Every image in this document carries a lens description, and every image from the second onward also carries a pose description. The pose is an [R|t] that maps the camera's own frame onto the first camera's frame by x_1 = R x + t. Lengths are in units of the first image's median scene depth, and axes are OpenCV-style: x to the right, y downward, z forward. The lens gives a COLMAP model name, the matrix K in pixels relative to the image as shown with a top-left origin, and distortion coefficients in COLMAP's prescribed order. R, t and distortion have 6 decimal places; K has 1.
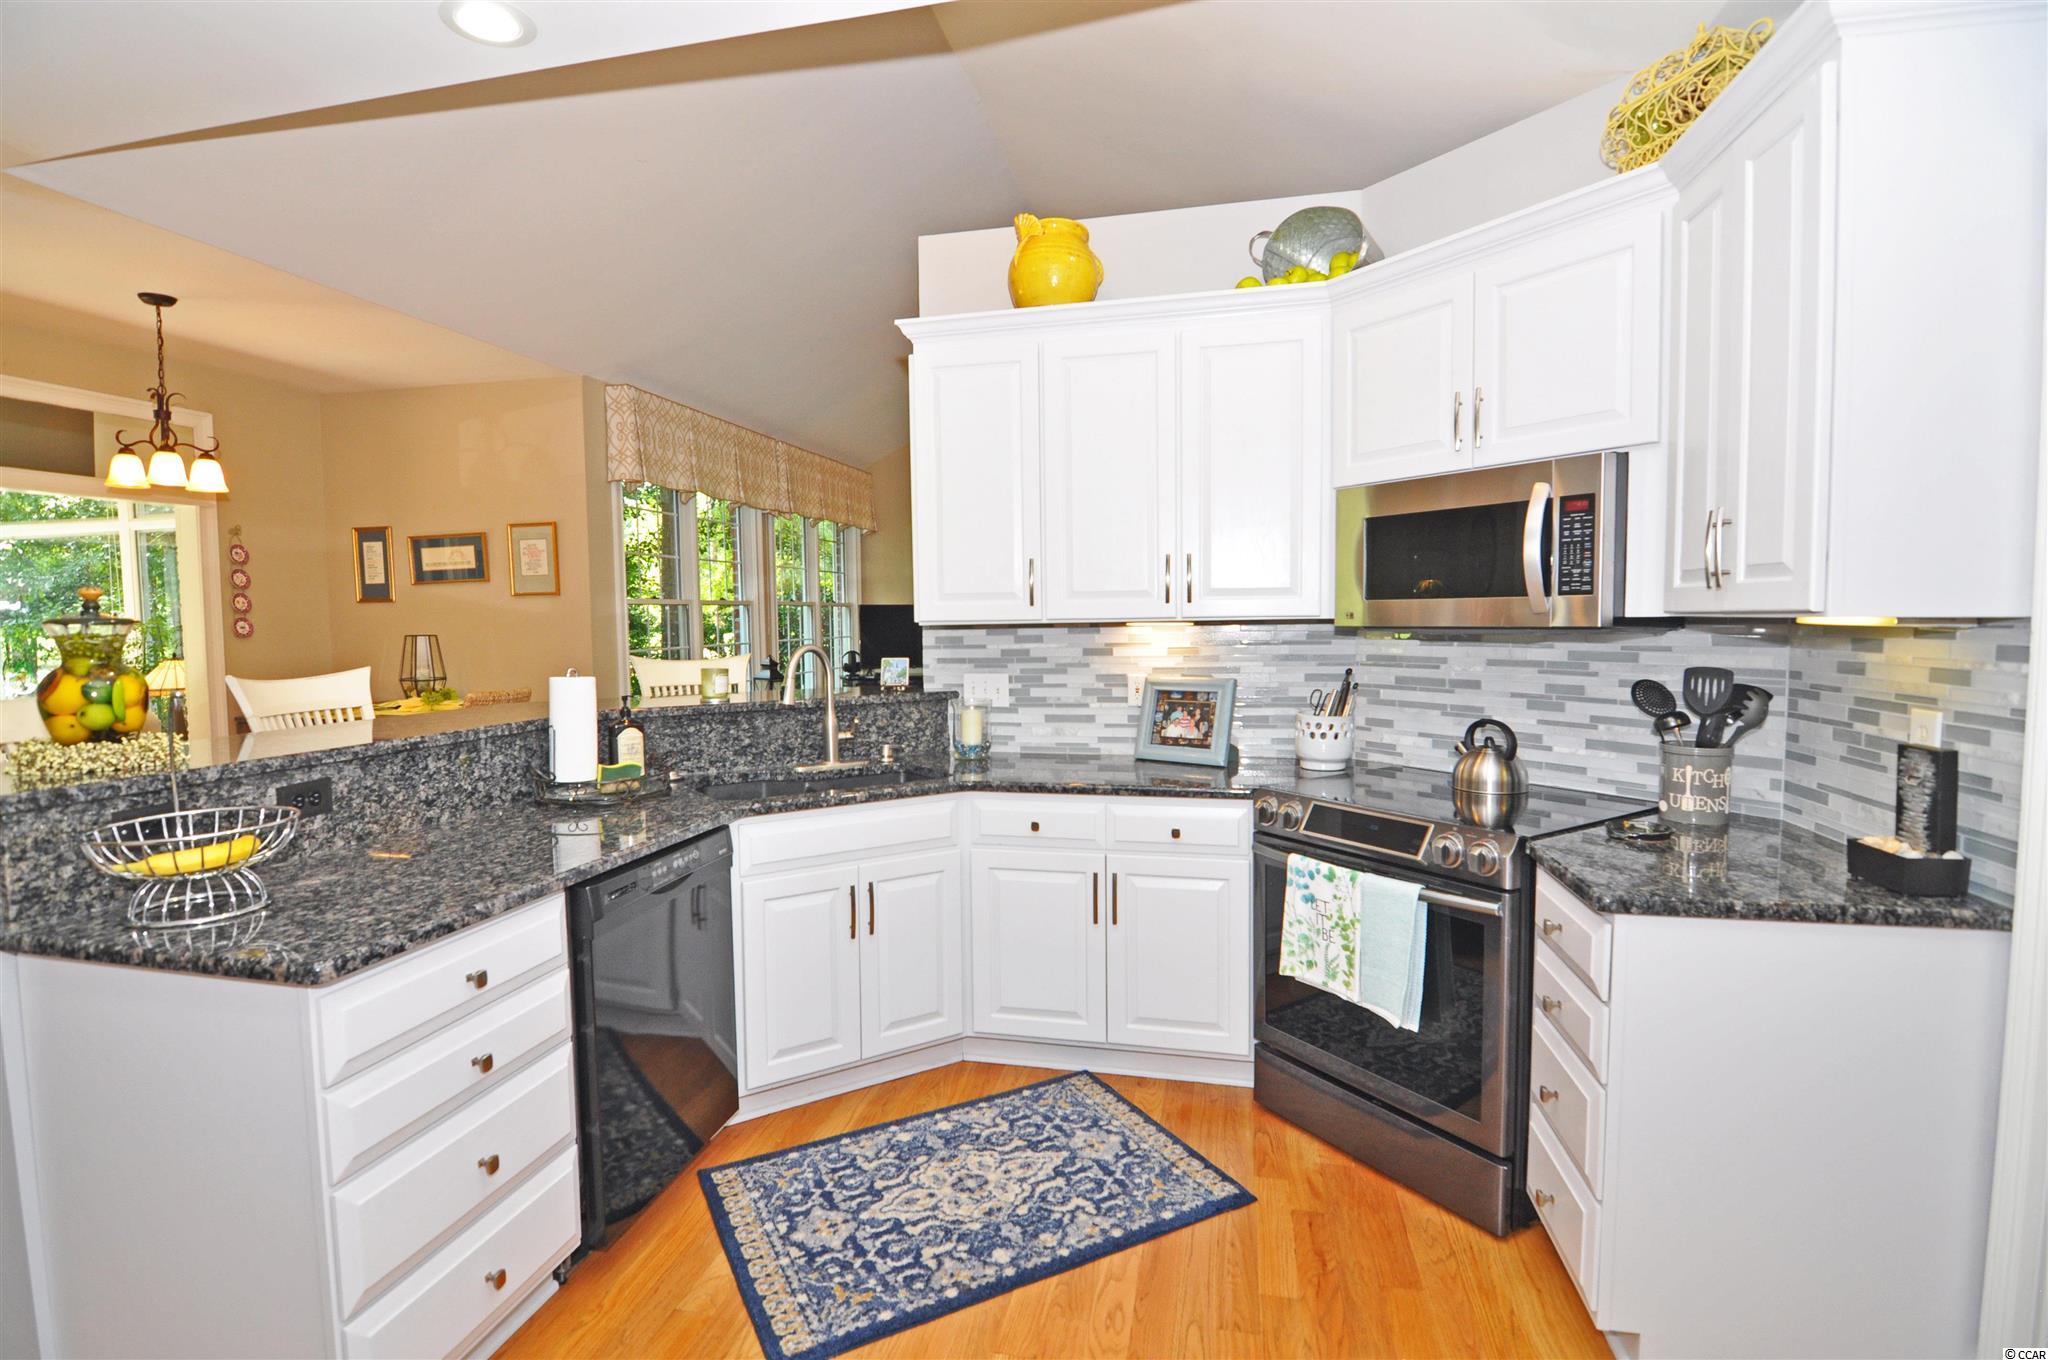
lens RADIAL K [[991.2, 0, 1021.9], [0, 991.2, 670.7], [0, 0, 1]] dist [-0.014819, -0.001993]
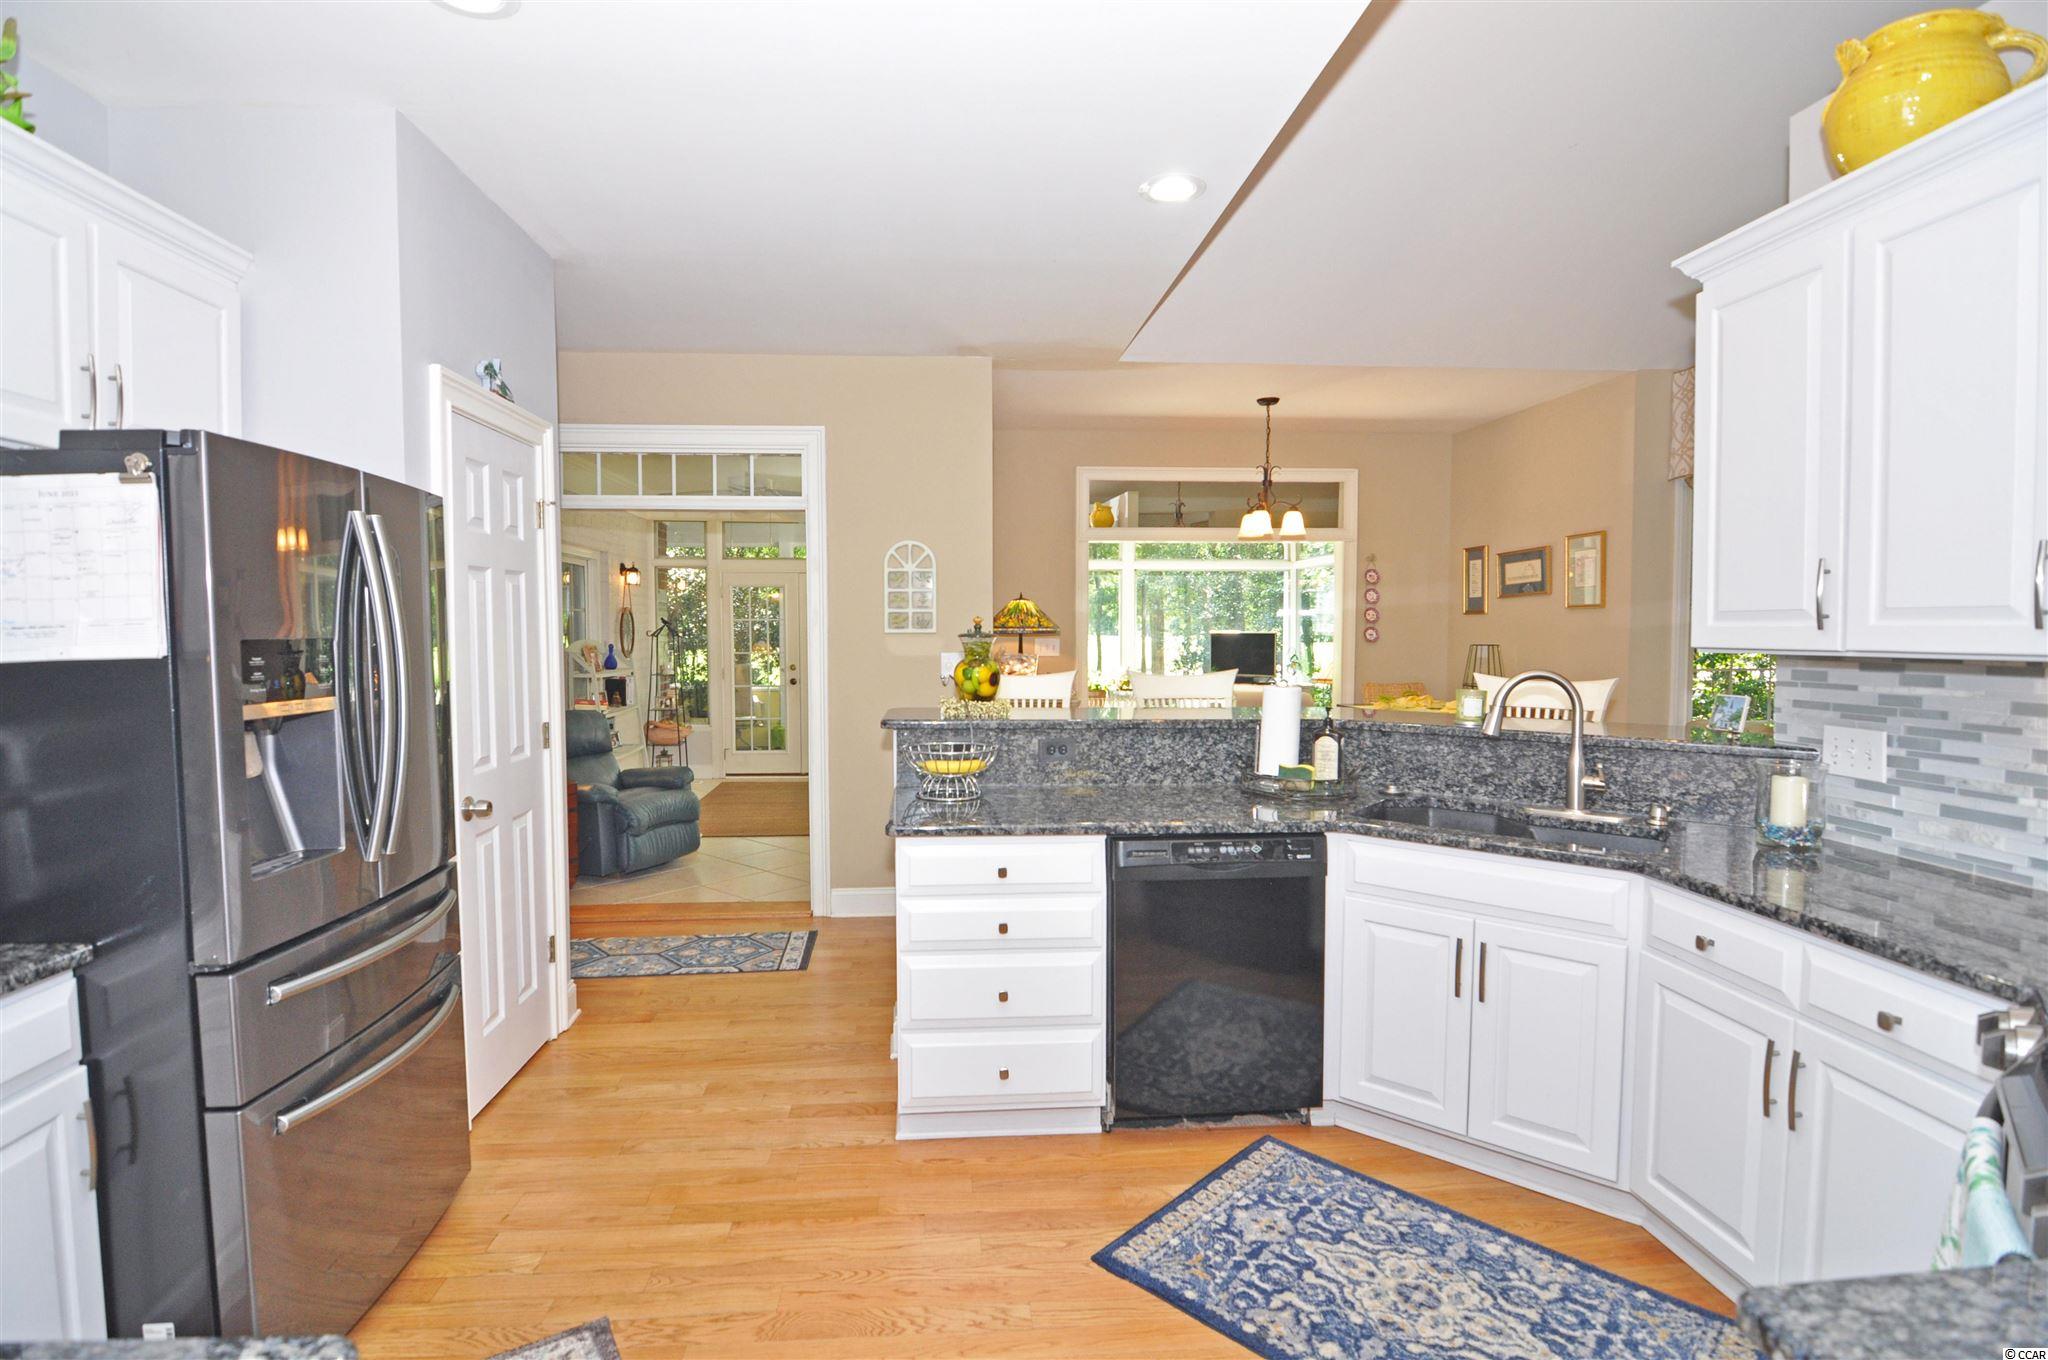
lens RADIAL K [[991.2, 0, 978.5], [0, 991.2, 676.3], [0, 0, 1]] dist [-0.014819, -0.001993]
pose [[0.277484, 0.058021, -0.958977, 0.535428], [-0.056113, 0.997449, 0.044112, -0.034960], [0.959090, 0.041571, 0.280032, 0.305597]]
